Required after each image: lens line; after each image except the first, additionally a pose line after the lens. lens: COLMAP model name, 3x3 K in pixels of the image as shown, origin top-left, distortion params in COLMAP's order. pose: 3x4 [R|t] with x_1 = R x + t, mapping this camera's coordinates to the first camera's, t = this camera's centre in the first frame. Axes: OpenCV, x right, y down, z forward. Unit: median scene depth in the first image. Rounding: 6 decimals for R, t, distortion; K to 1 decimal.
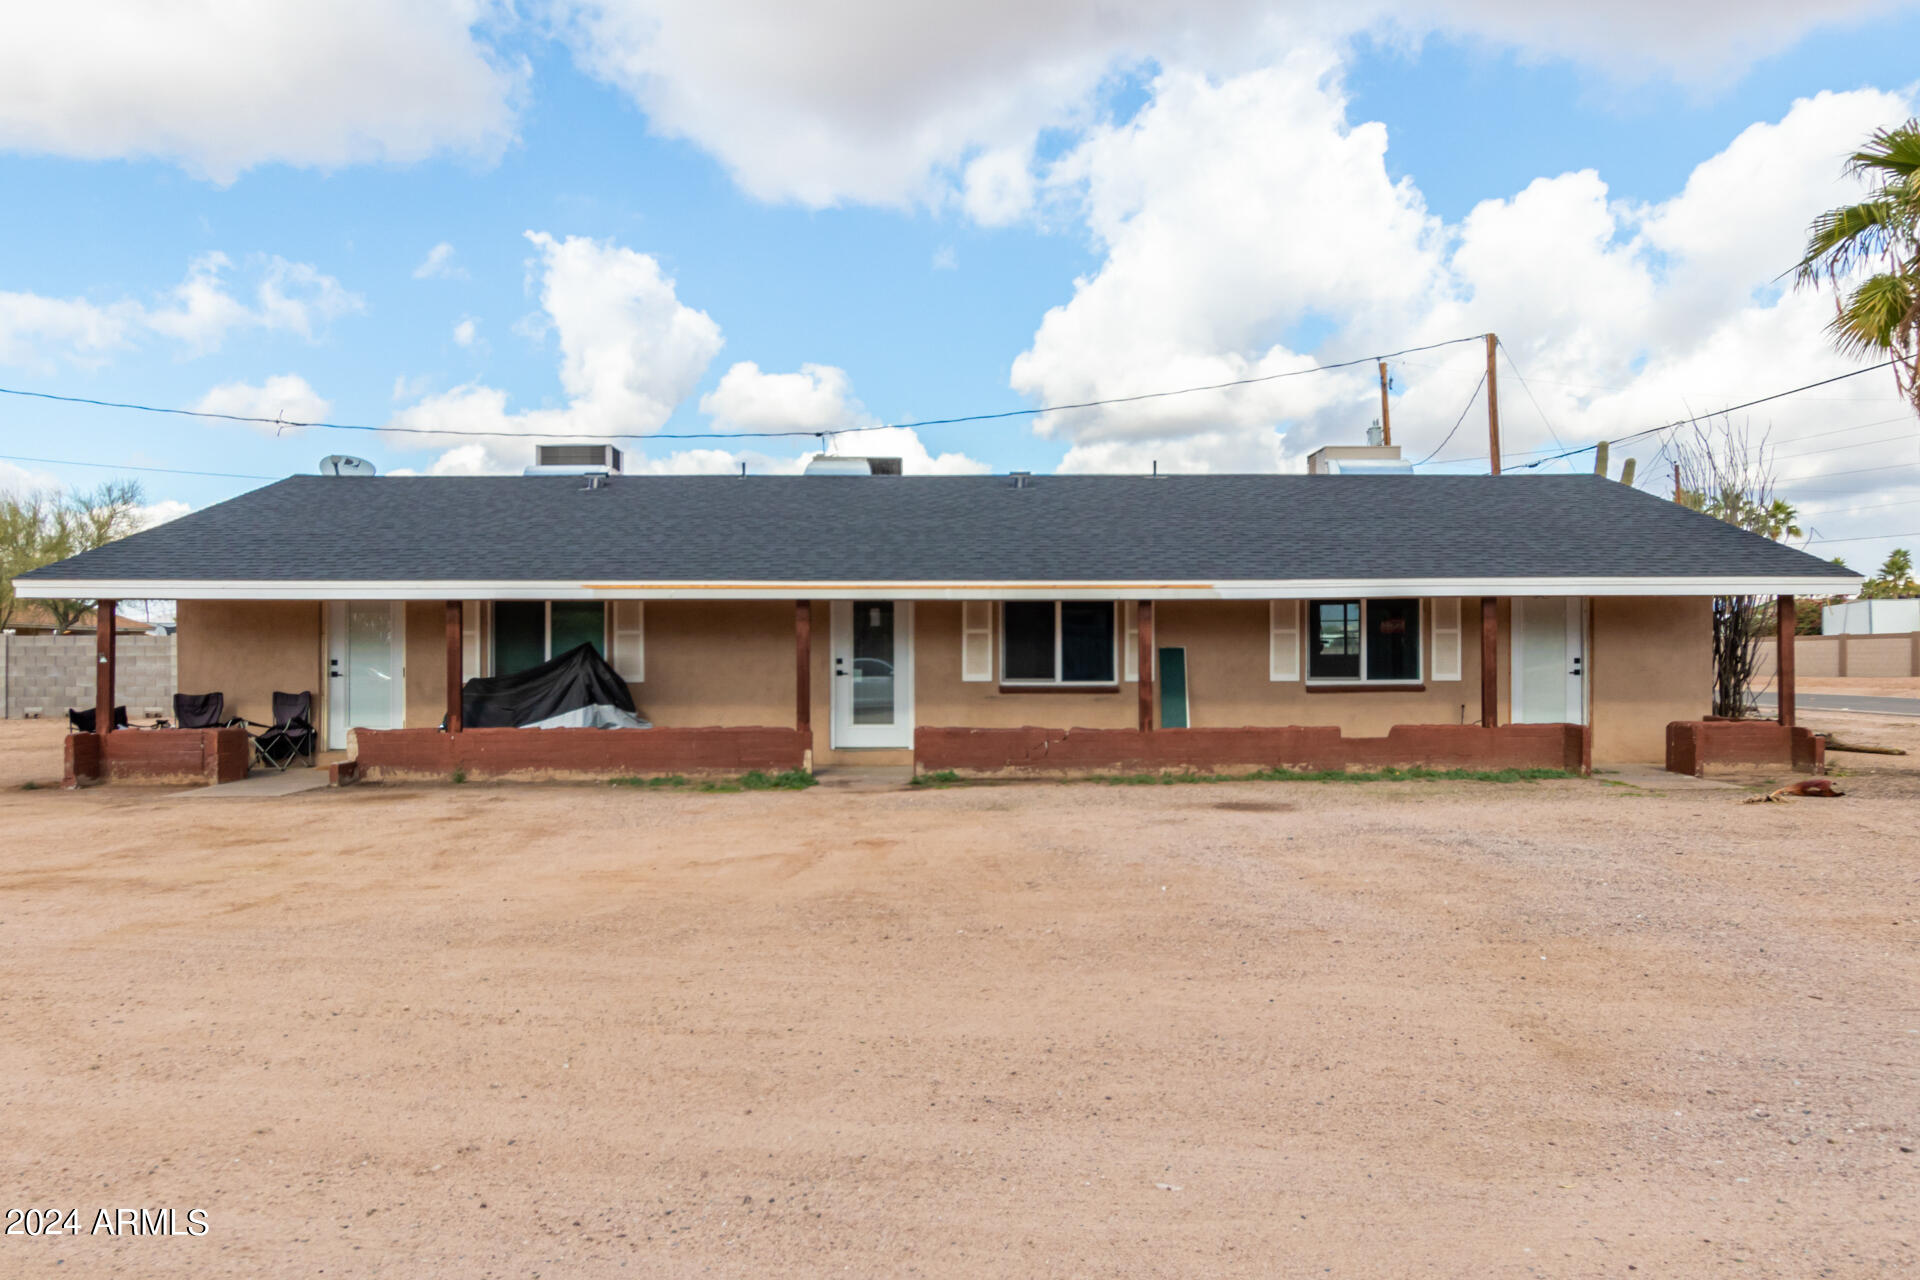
lens RADIAL K [[1328.2, 0, 957.2], [0, 1328.2, 643.5], [0, 0, 1]] dist [0.007990, -0.000630]
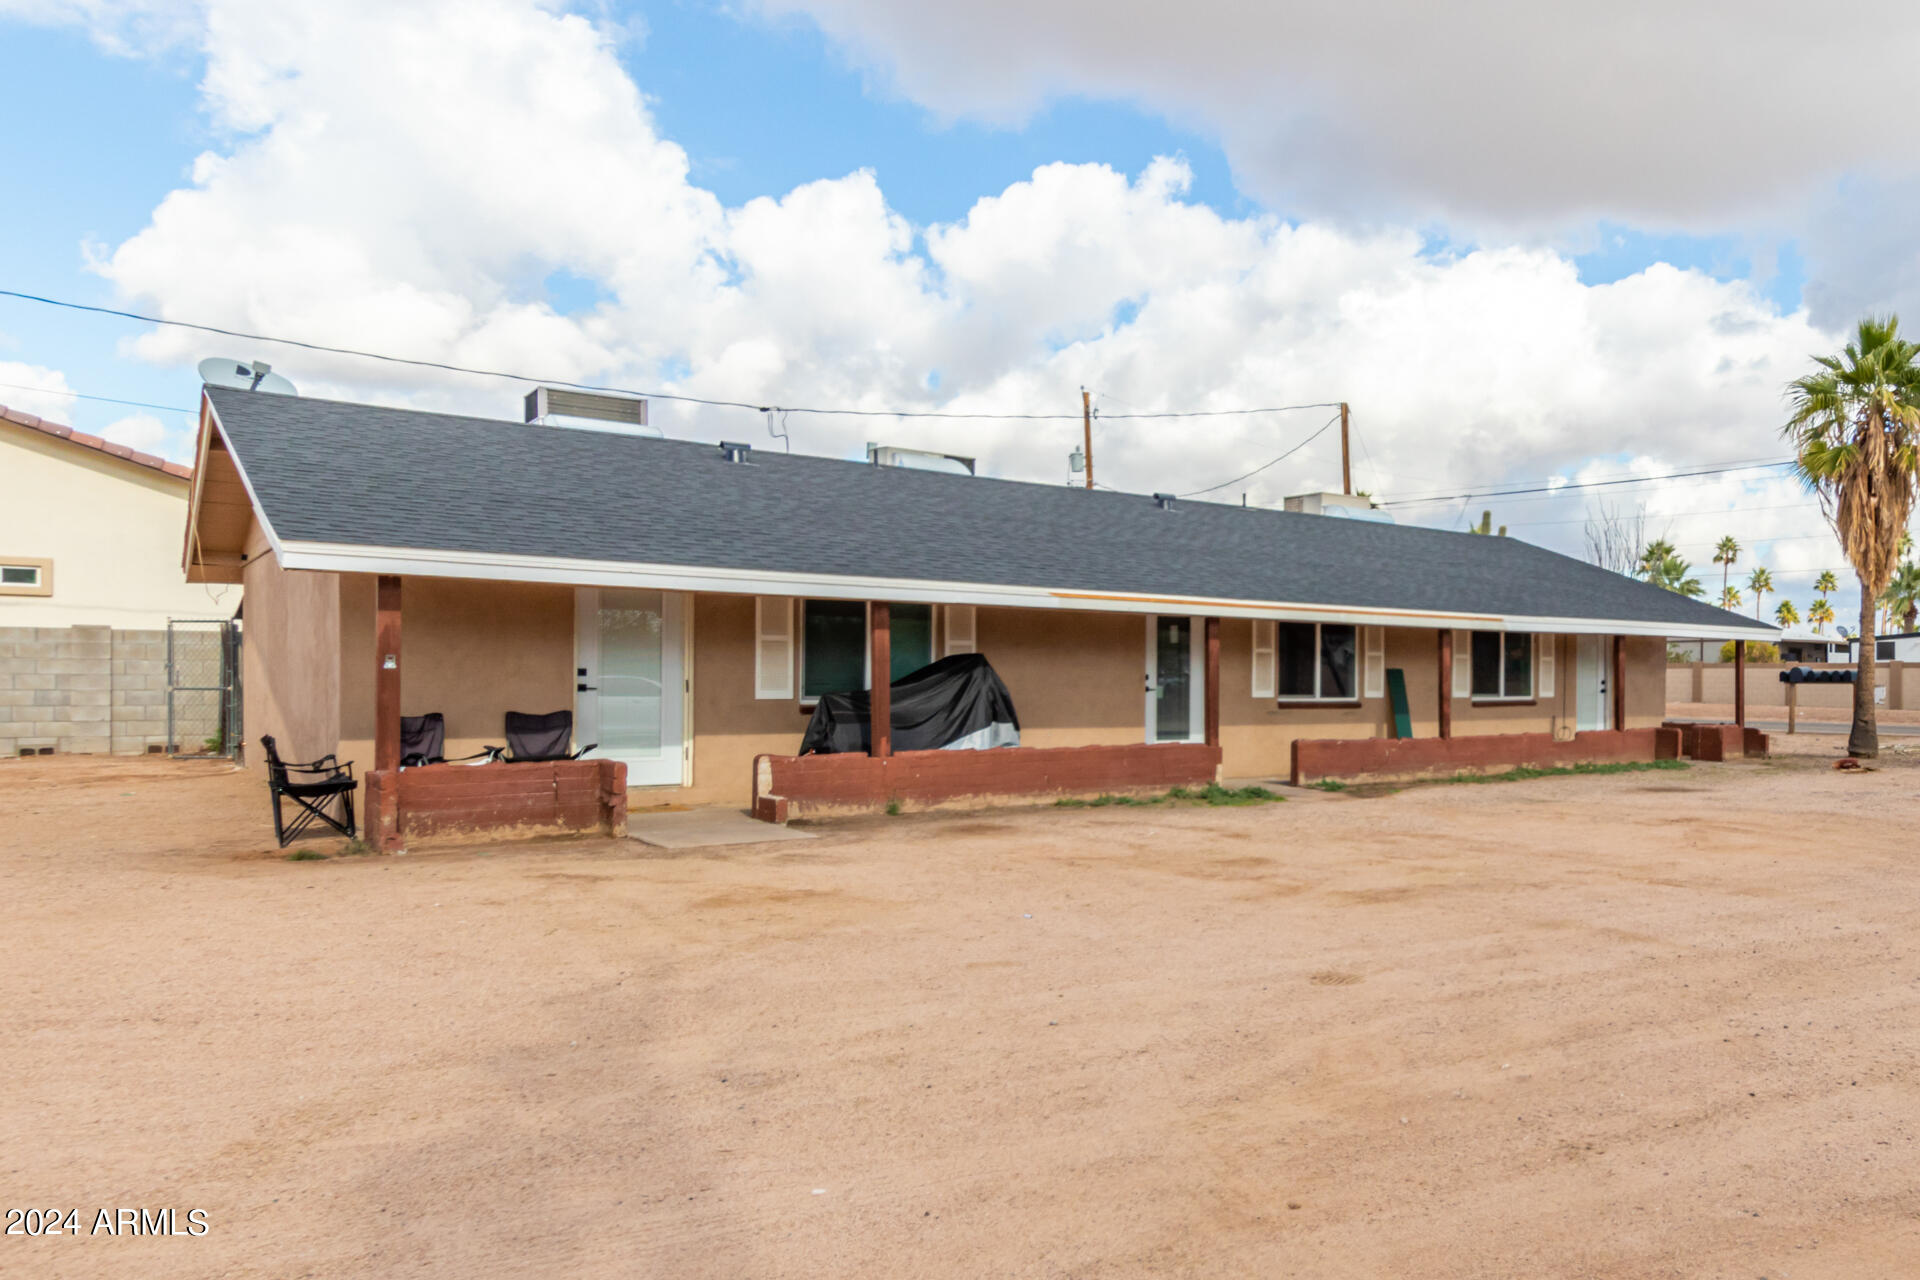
lens RADIAL K [[1666.6, 0, 960.0], [0, 1666.6, 646.4], [0, 0, 1]] dist [0.009476, -0.001533]
pose [[0.727887, 0.022447, 0.685329, -1.065623], [-0.019675, 0.999736, -0.011848, 0.008278], [-0.685415, -0.004860, 0.728137, 0.193159]]
